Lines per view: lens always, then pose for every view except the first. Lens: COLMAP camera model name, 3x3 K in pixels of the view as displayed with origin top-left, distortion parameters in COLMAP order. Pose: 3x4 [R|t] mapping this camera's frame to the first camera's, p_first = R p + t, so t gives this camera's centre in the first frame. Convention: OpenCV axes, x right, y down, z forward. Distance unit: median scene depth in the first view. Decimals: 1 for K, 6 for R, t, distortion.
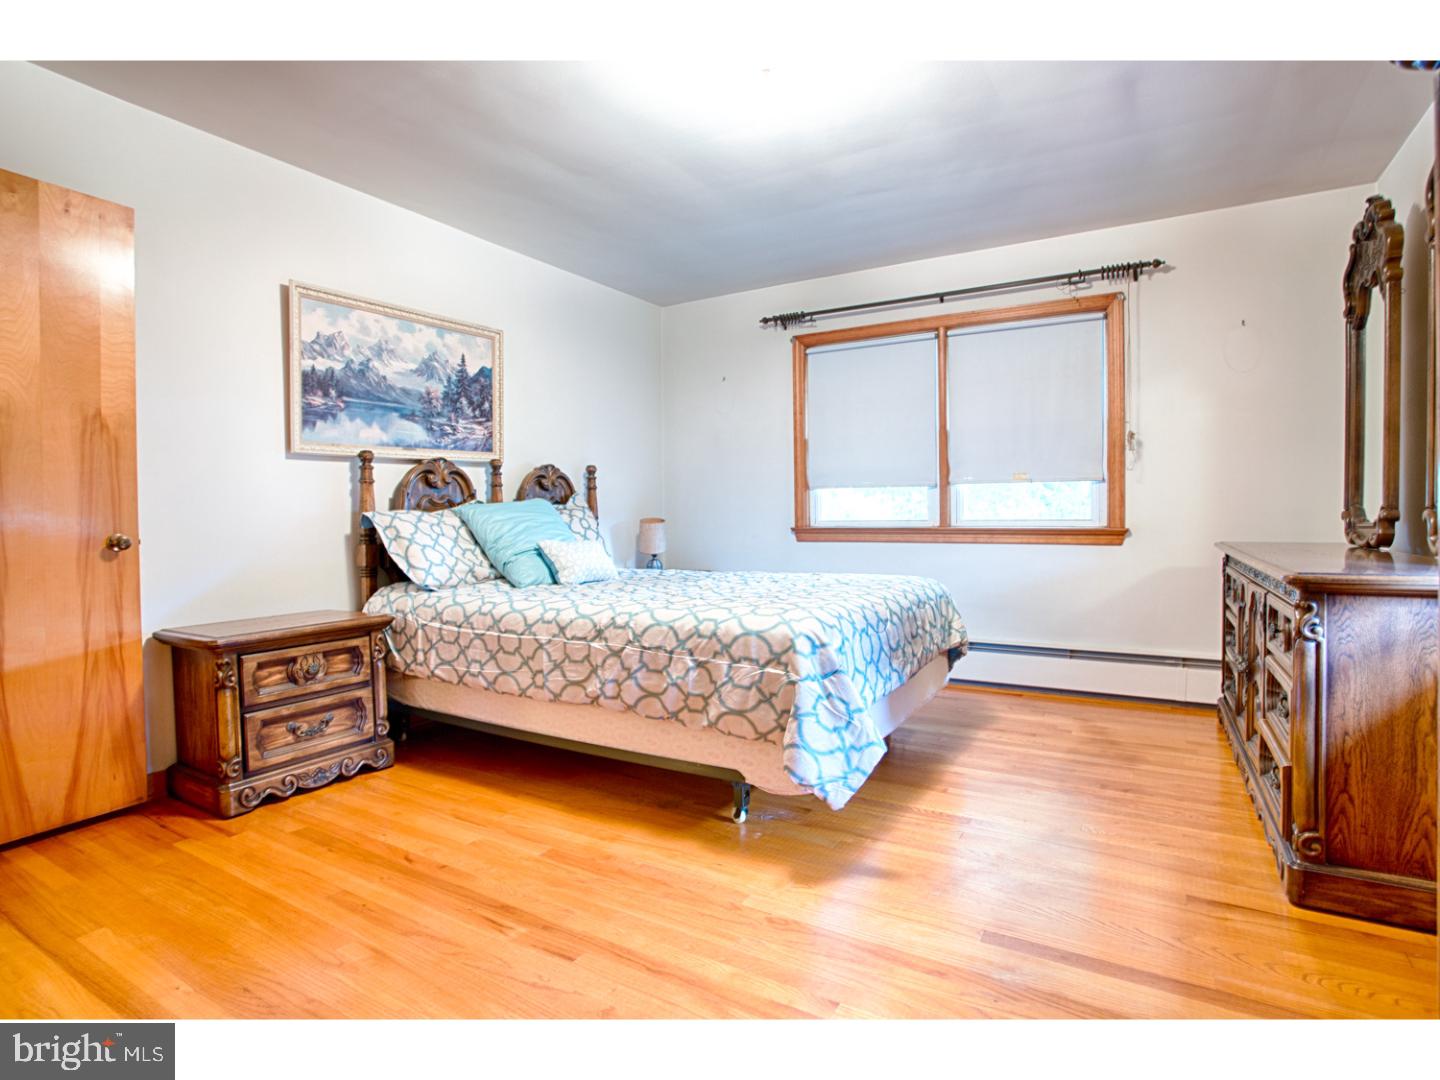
lens RADIAL K [[720.0, 0, 719.9], [0, 720.0, 531.0], [0, 0, 1]] dist [-0.030398, 0.003835]
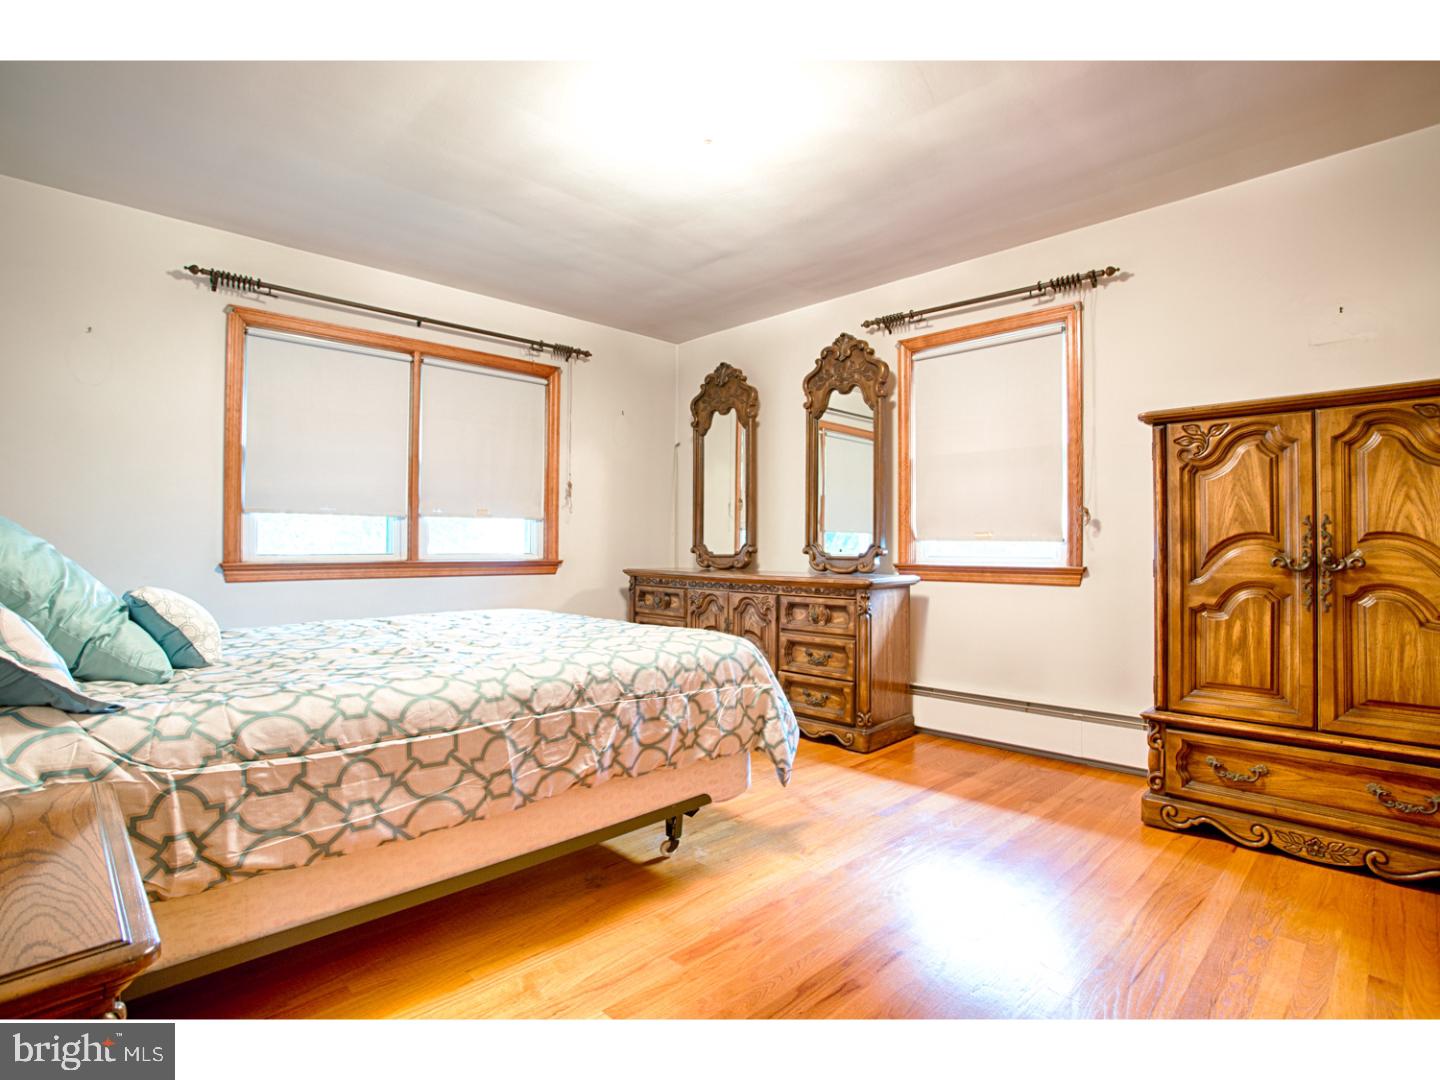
lens RADIAL K [[720.0, 0, 730.0], [0, 720.0, 542.3], [0, 0, 1]] dist [-0.030398, 0.003835]
pose [[0.279553, 0.011869, 0.960057, -0.707986], [0.019443, 0.999649, -0.018020, -0.007151], [-0.959933, 0.023704, 0.279224, 0.492281]]
